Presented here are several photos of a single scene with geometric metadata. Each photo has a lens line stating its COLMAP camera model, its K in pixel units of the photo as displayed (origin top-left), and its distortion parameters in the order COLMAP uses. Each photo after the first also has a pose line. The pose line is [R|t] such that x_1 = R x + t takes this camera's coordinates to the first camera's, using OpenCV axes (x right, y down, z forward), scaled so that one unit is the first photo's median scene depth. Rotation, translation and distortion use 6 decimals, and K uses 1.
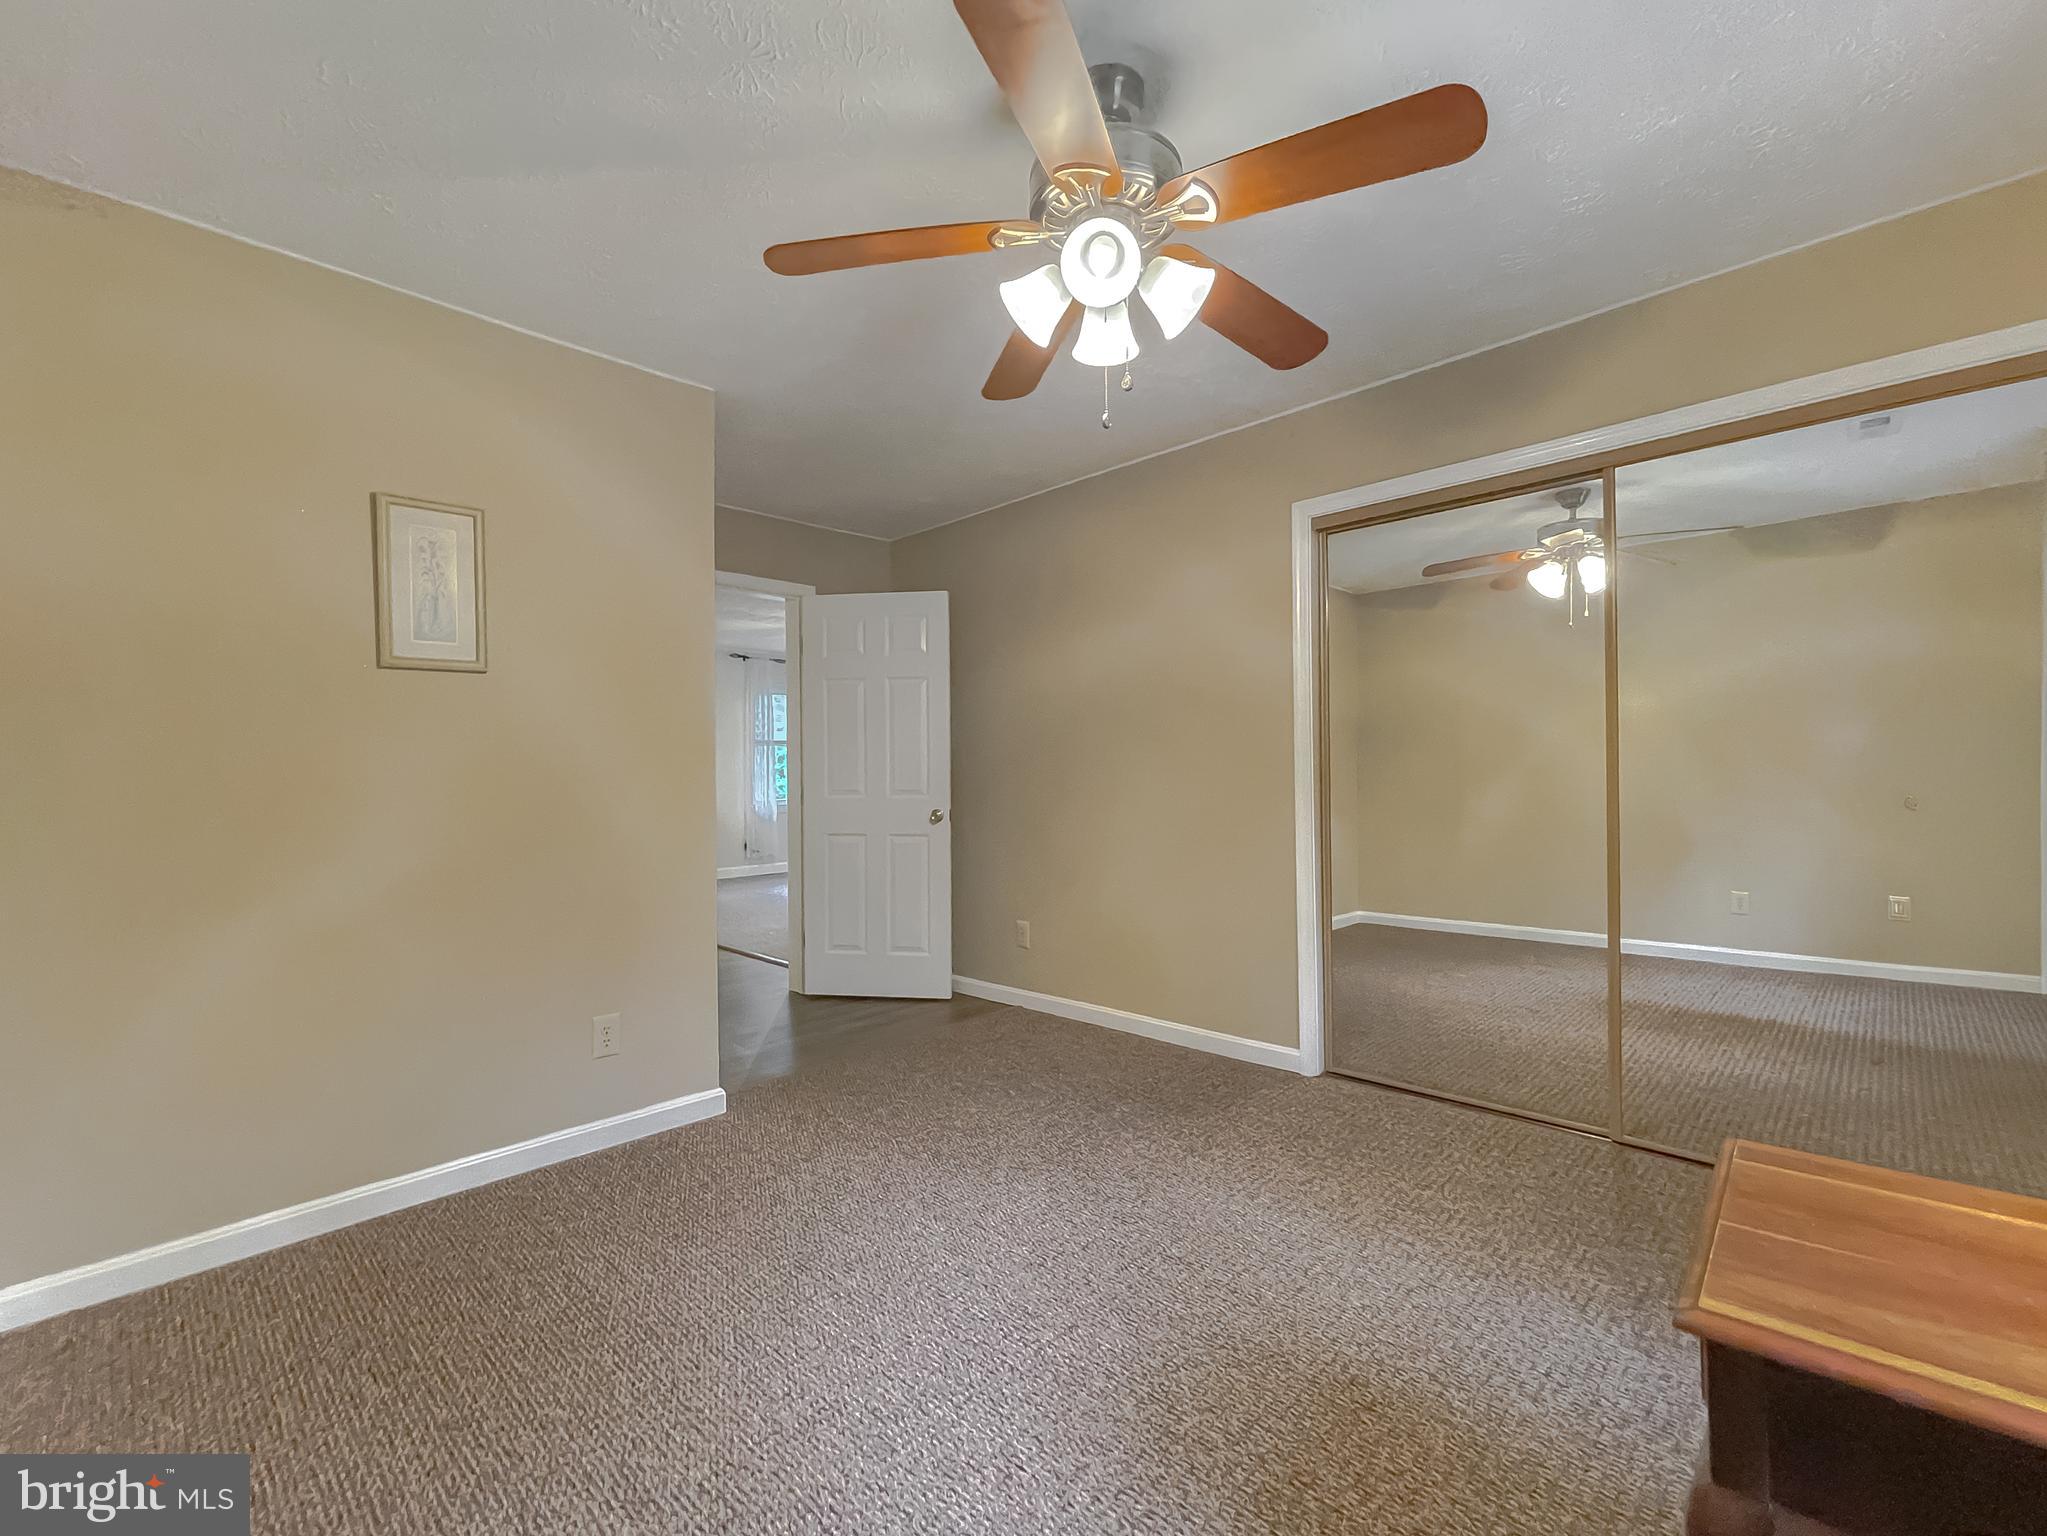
lens RADIAL K [[859.9, 0, 1014.7], [0, 859.9, 766.4], [0, 0, 1]] dist [0.000566, 0.000287]
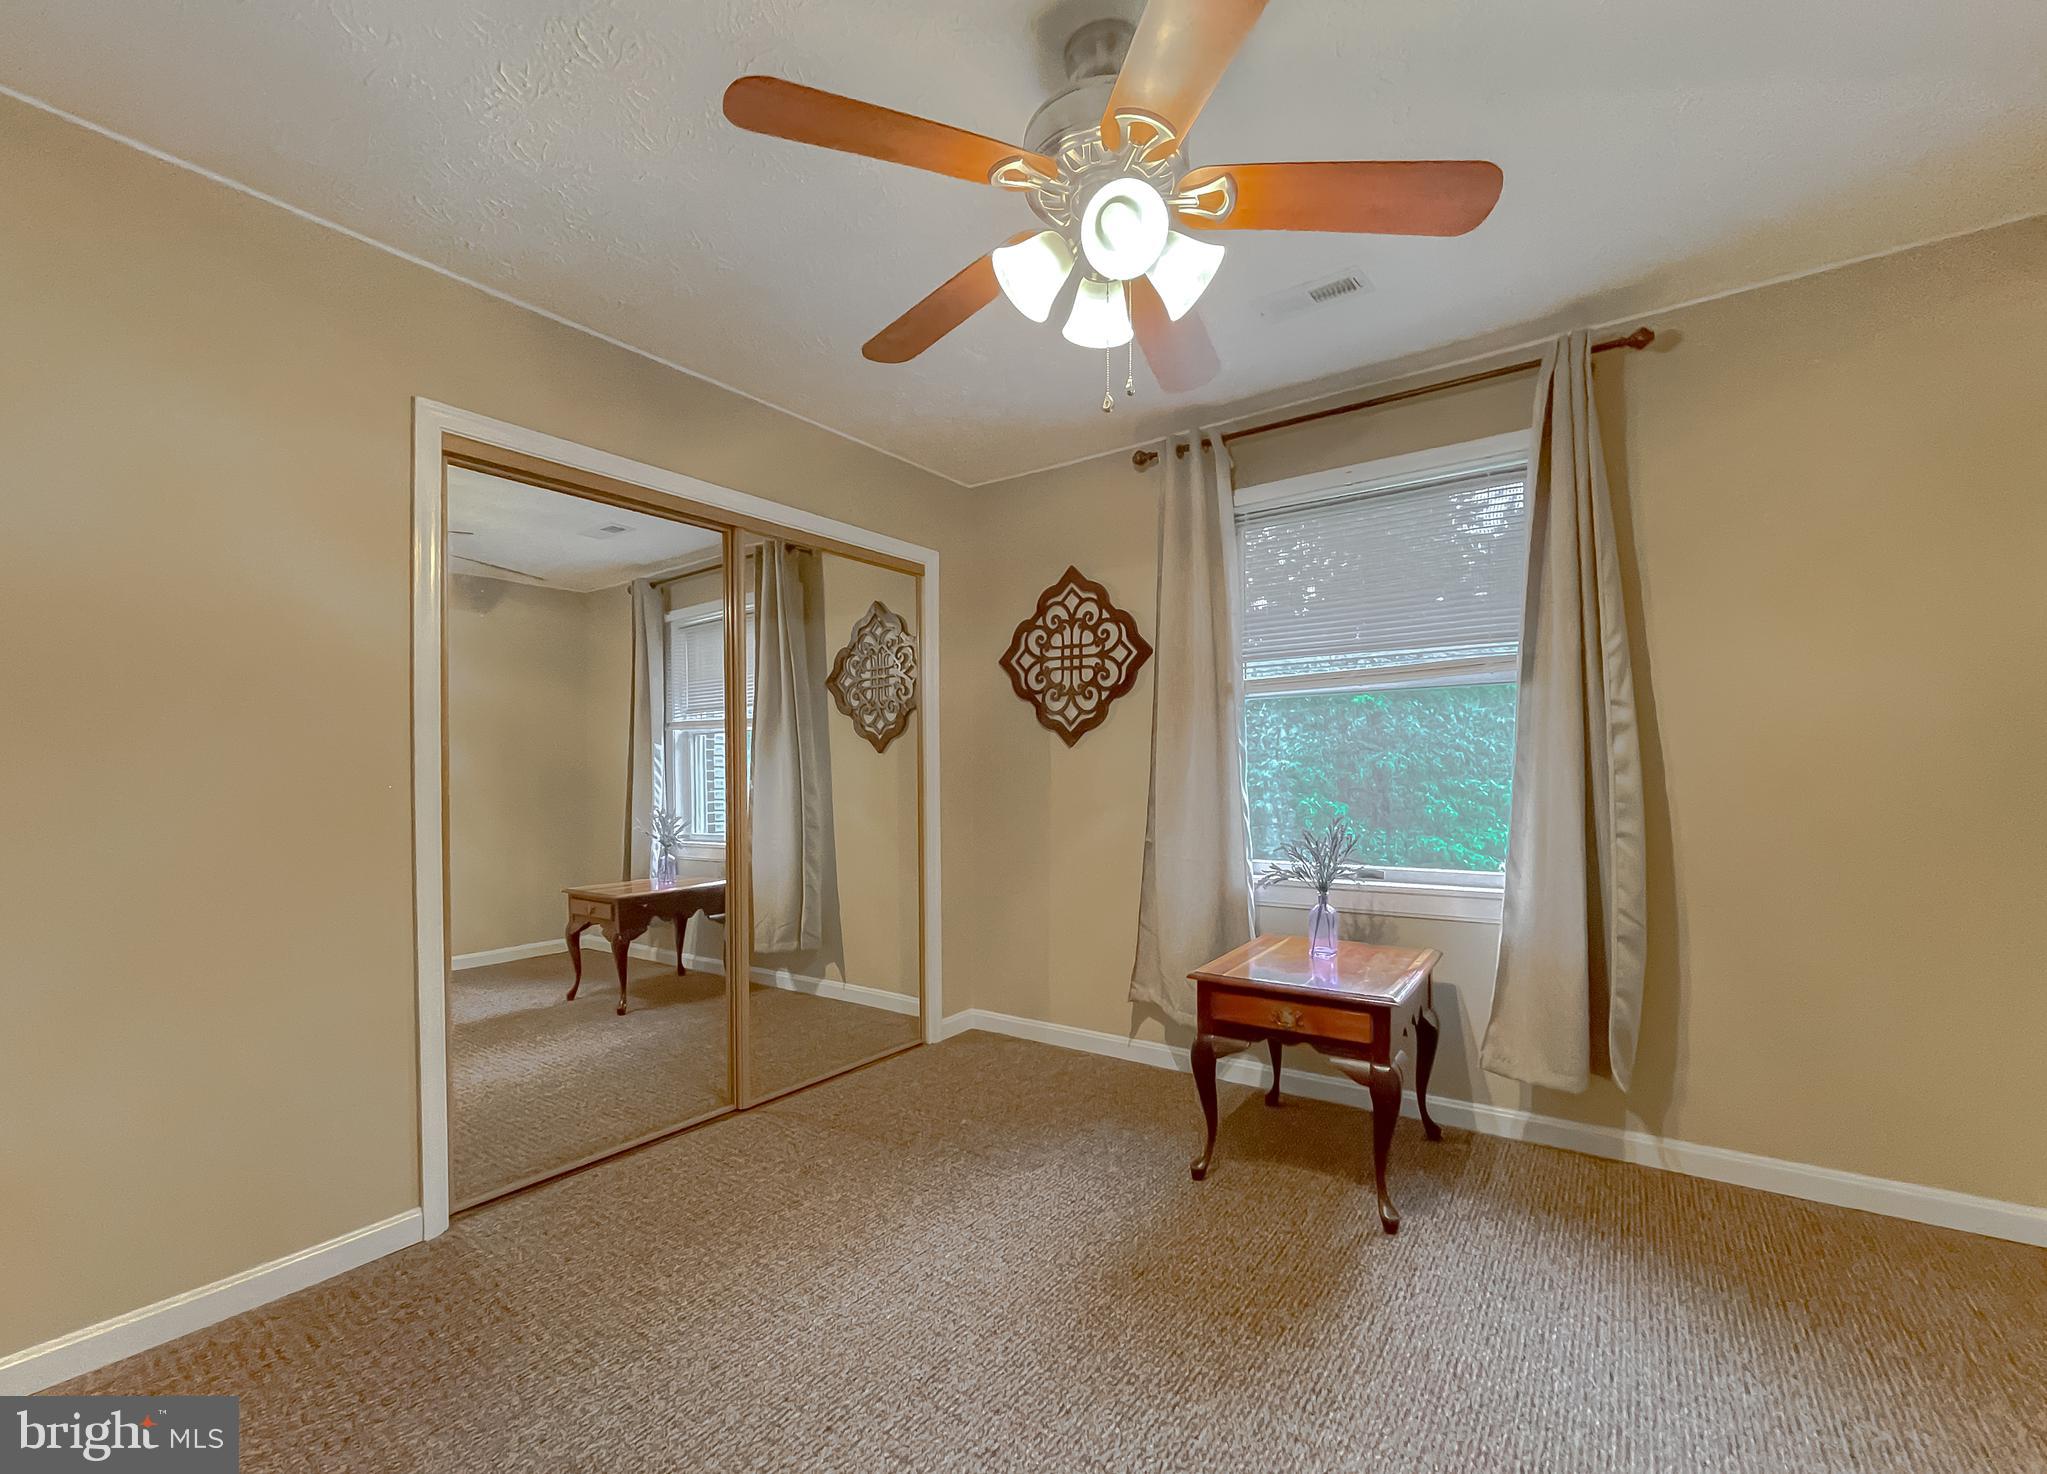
lens RADIAL K [[862.4, 0, 1019.7], [0, 862.4, 781.2], [0, 0, 1]] dist [-0.000875, -0.000067]
pose [[-0.113230, 0.000591, 0.993569, -0.493750], [0.007377, 0.999973, 0.000246, -0.002877], [-0.993541, 0.007358, -0.113231, 0.756420]]
